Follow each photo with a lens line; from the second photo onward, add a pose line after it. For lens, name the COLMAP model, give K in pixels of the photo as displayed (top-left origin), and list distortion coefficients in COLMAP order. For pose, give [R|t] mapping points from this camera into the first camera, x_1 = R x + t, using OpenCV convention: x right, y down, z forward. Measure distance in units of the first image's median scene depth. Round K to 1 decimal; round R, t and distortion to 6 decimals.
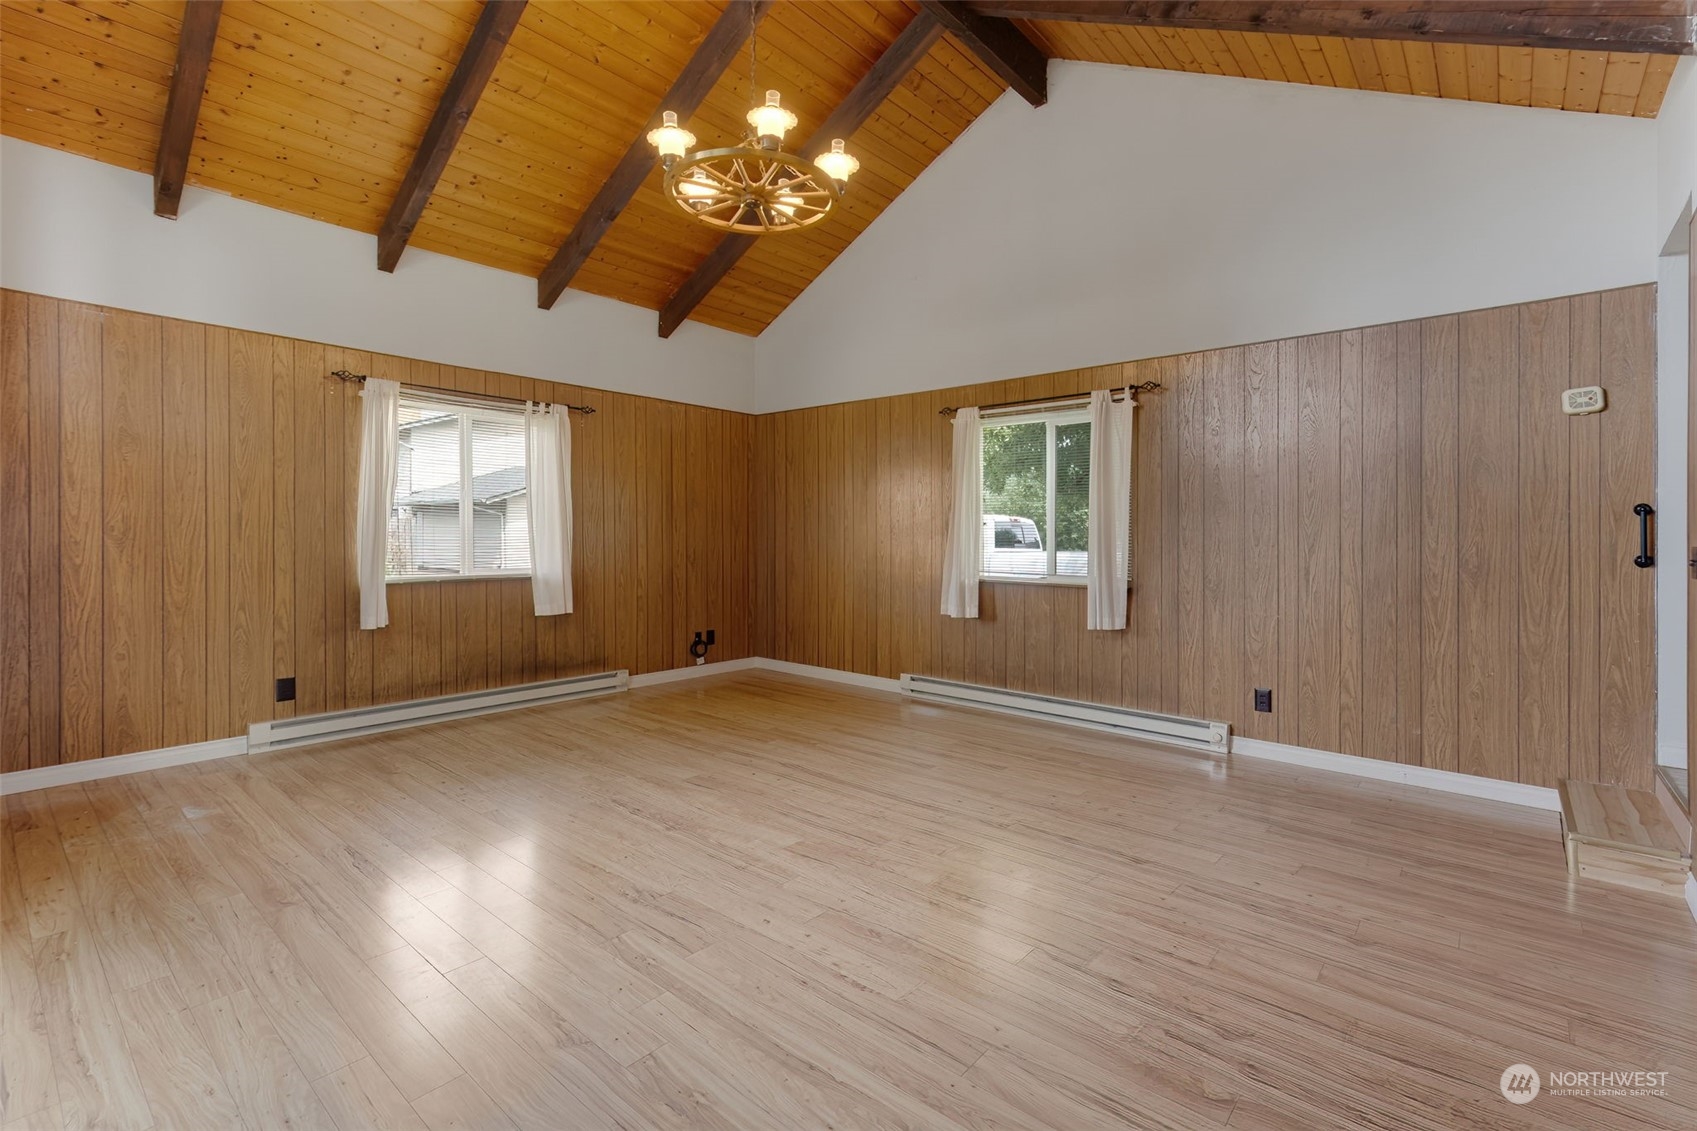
lens RADIAL K [[761.6, 0, 850.7], [0, 761.6, 534.1], [0, 0, 1]] dist [0.001951, 0.000910]
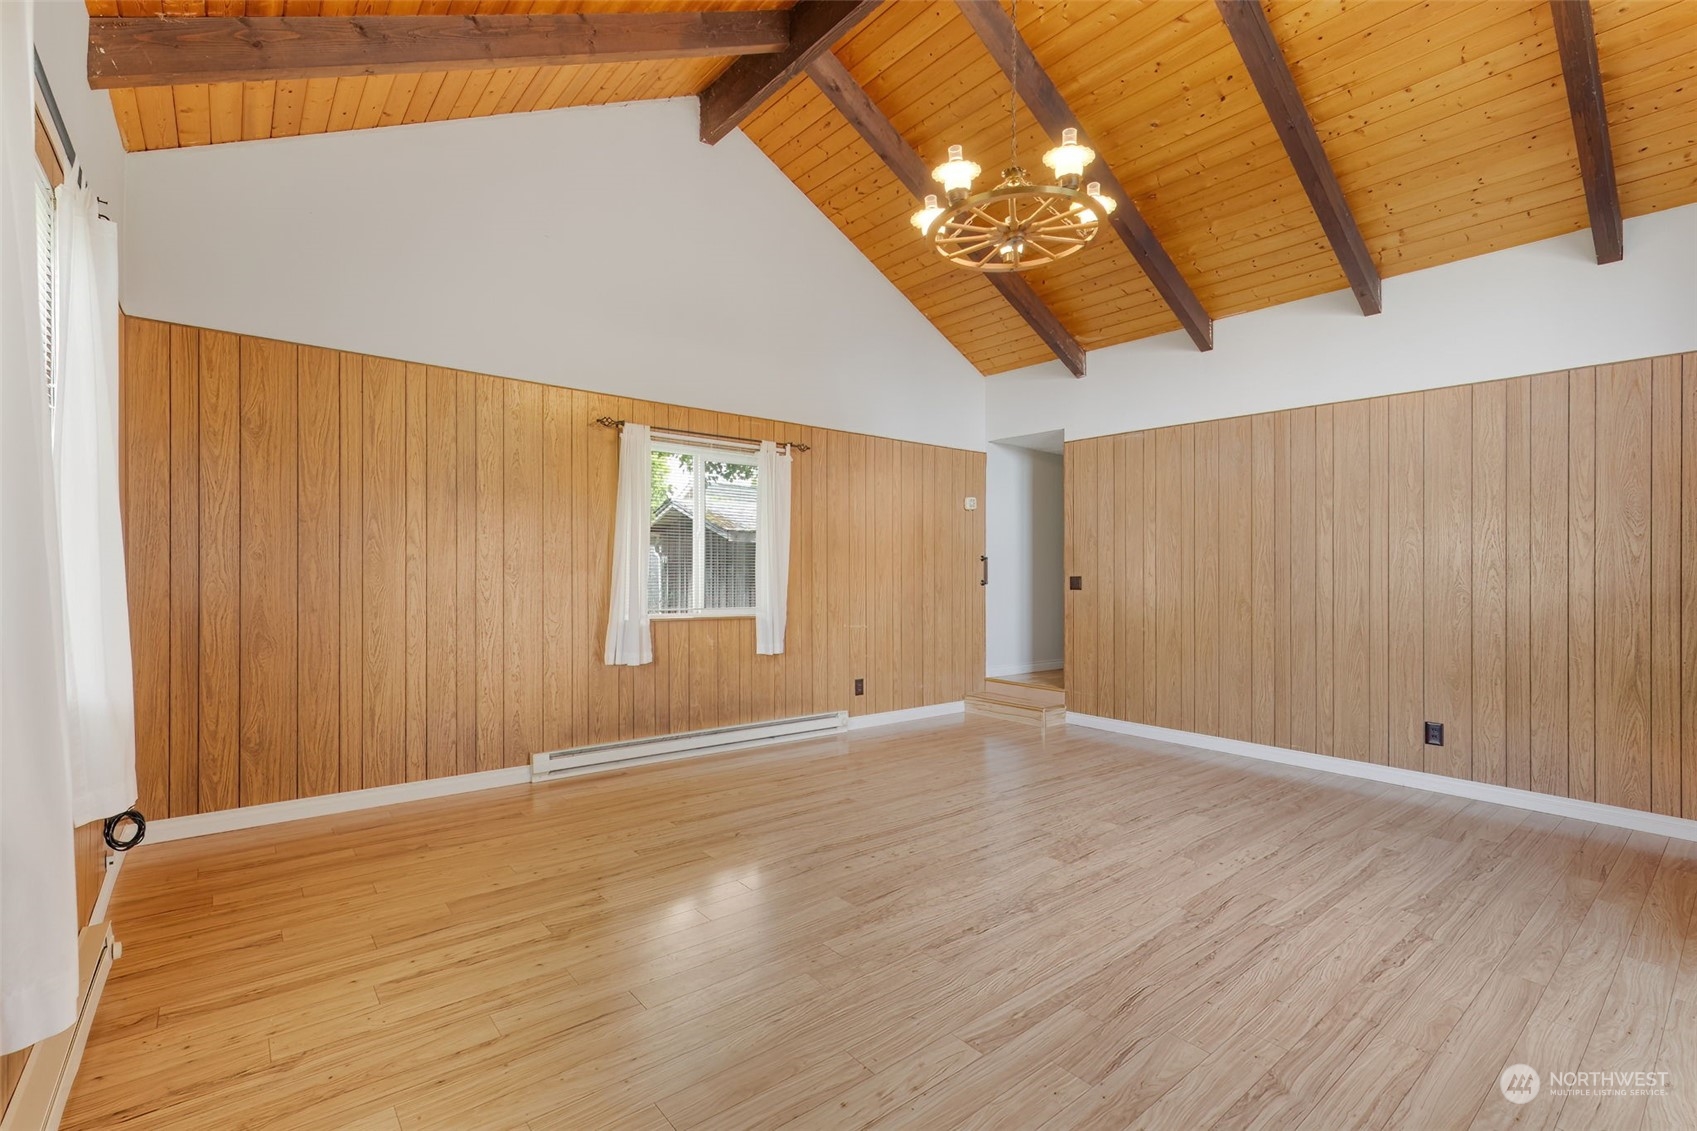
lens RADIAL K [[761.6, 0, 840.5], [0, 761.6, 560.2], [0, 0, 1]] dist [0.001951, 0.000910]
pose [[0.174201, 0.007144, 0.984684, -0.950830], [-0.008835, 0.999945, -0.005691, -0.009484], [-0.984670, -0.007708, 0.174255, 0.883040]]
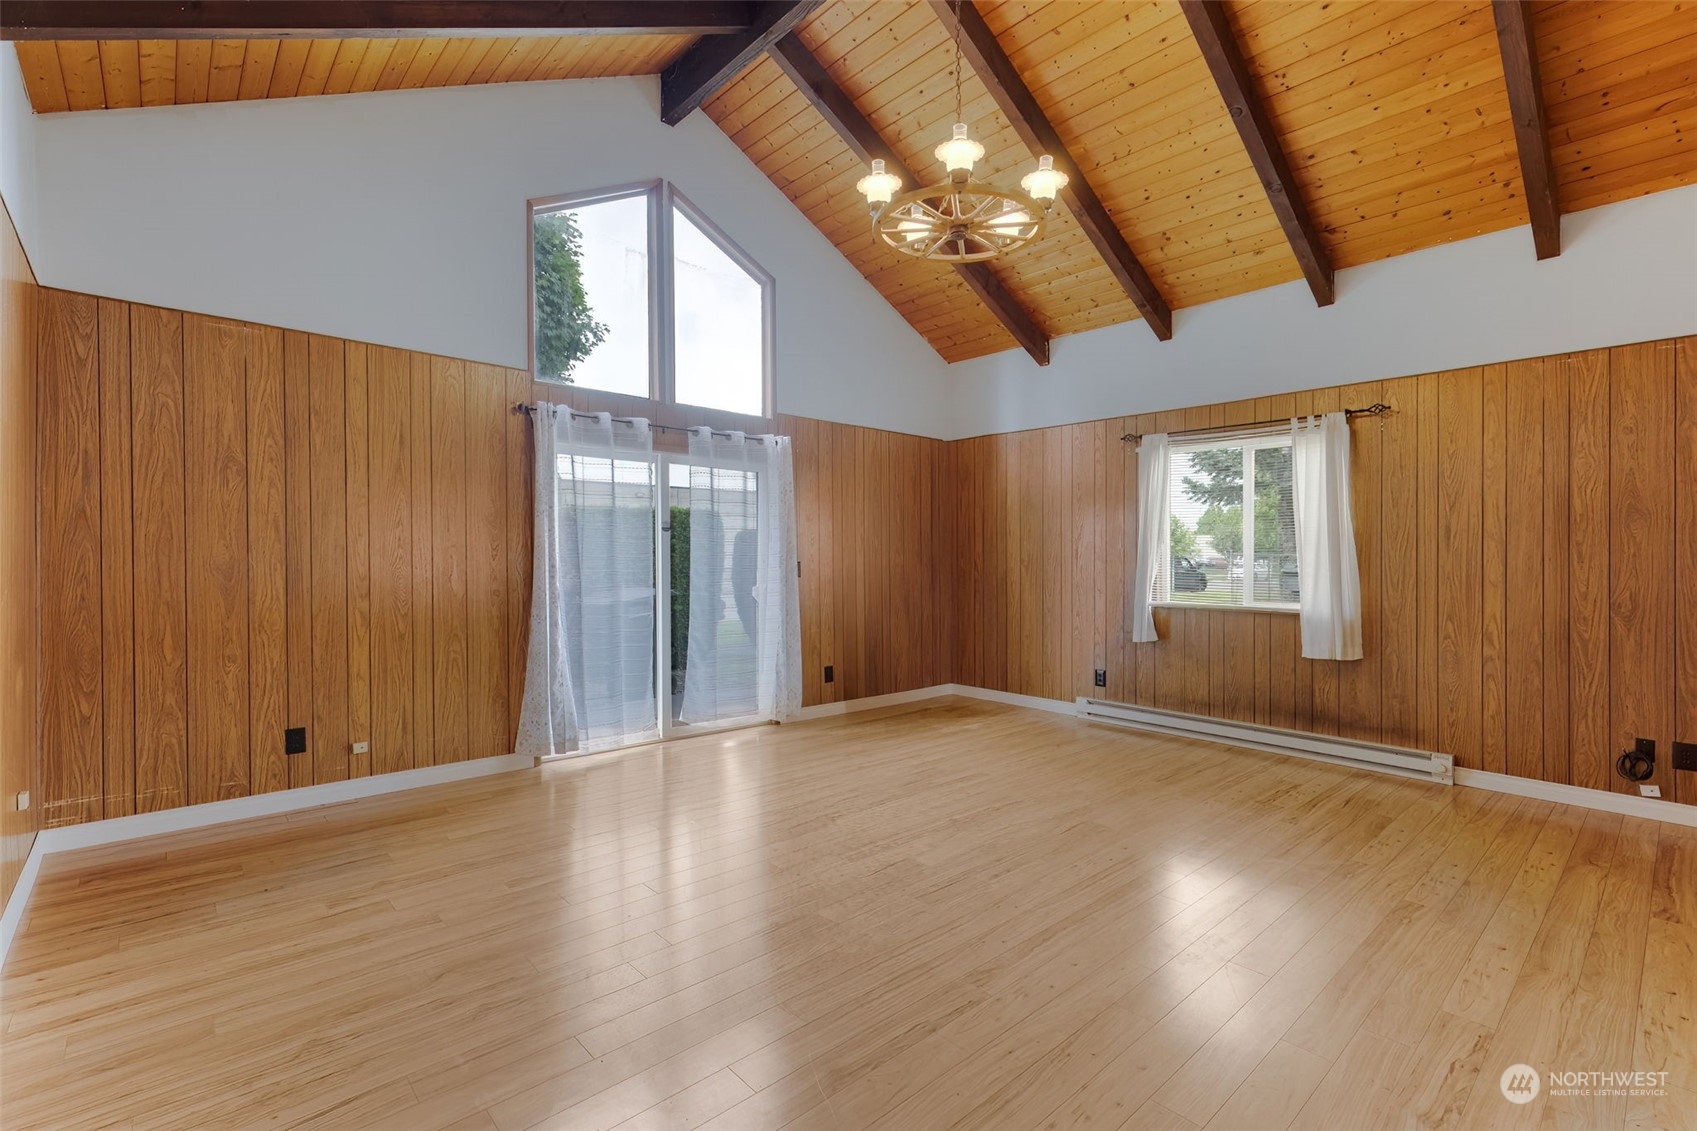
lens RADIAL K [[761.6, 0, 849.4], [0, 761.6, 564.0], [0, 0, 1]] dist [0.001951, 0.000910]
pose [[-0.118098, -0.002901, -0.992998, 0.751520], [-0.010395, 0.999945, -0.001685, 0.007744], [0.992948, 0.010124, -0.118121, 0.809094]]
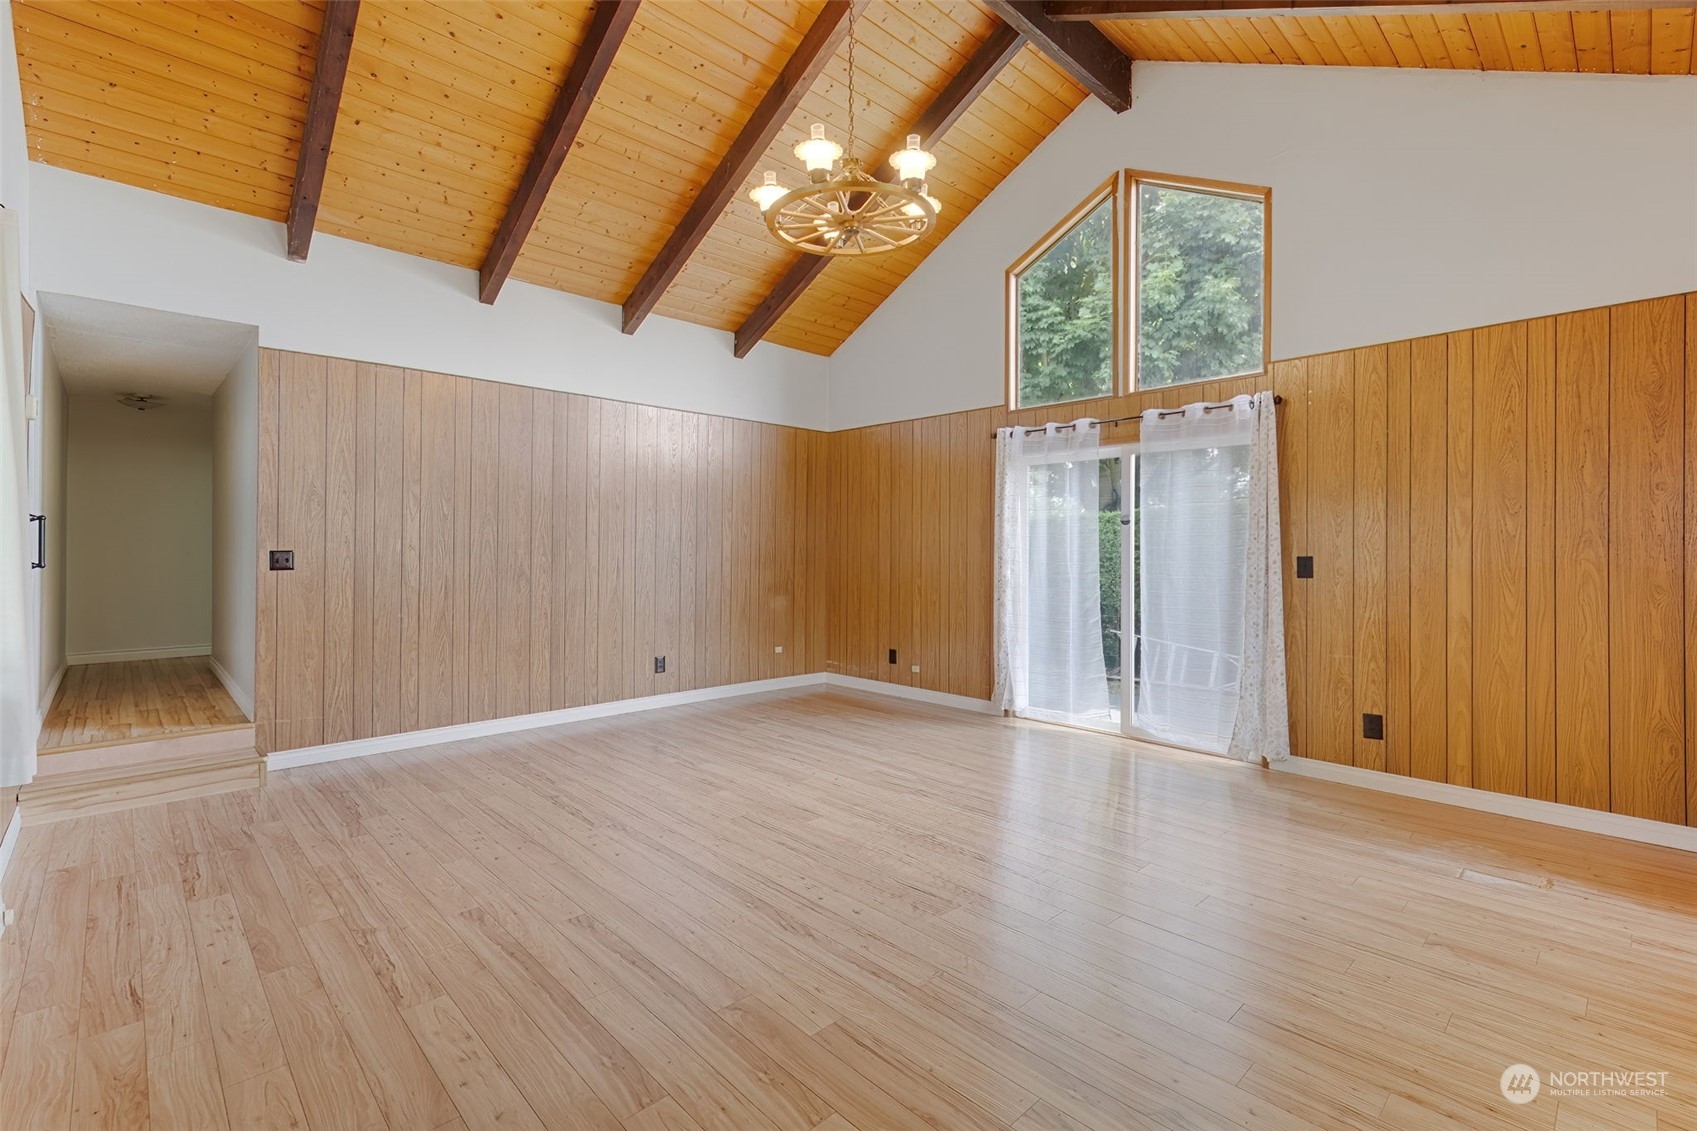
lens RADIAL K [[761.6, 0, 848.8], [0, 761.6, 558.7], [0, 0, 1]] dist [0.001951, 0.000910]
pose [[-0.995619, -0.013559, 0.092513, -0.181345], [-0.012190, 0.999808, 0.015344, -0.004215], [-0.092703, 0.014149, -0.995593, 1.687904]]
